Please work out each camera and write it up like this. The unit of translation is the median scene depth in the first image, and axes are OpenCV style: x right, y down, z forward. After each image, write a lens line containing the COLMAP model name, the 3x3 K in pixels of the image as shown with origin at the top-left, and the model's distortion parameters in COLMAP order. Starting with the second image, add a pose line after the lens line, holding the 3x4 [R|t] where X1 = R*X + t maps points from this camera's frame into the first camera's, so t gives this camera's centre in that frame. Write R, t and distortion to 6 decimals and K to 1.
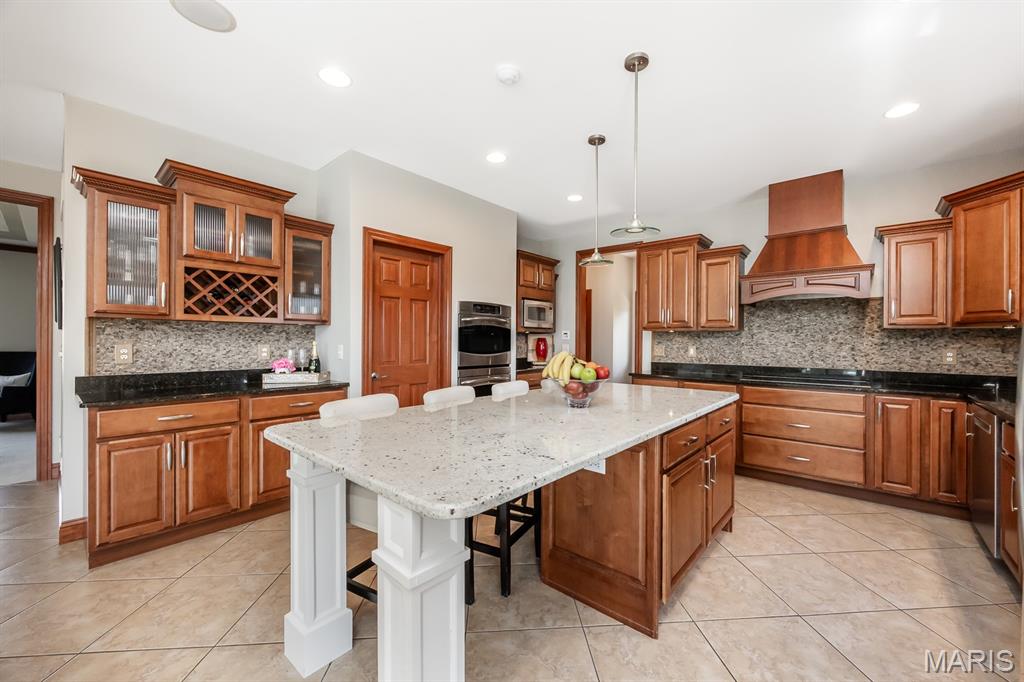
lens RADIAL K [[401.5, 0, 517.2], [0, 401.5, 342.0], [0, 0, 1]] dist [-0.002648, -0.000090]
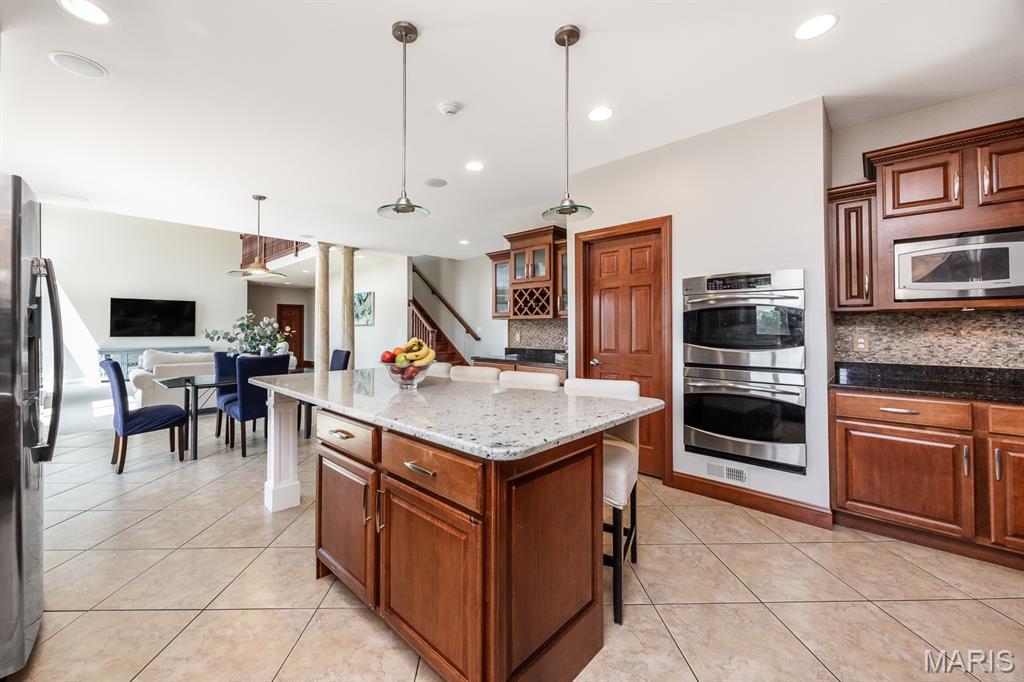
lens RADIAL K [[401.5, 0, 515.1], [0, 401.5, 329.9], [0, 0, 1]] dist [-0.002648, -0.000090]
pose [[-0.015123, -0.003408, -0.999880, 0.307820], [0.001845, 0.999992, -0.003437, -0.000138], [0.999884, -0.001897, -0.015116, 0.322620]]
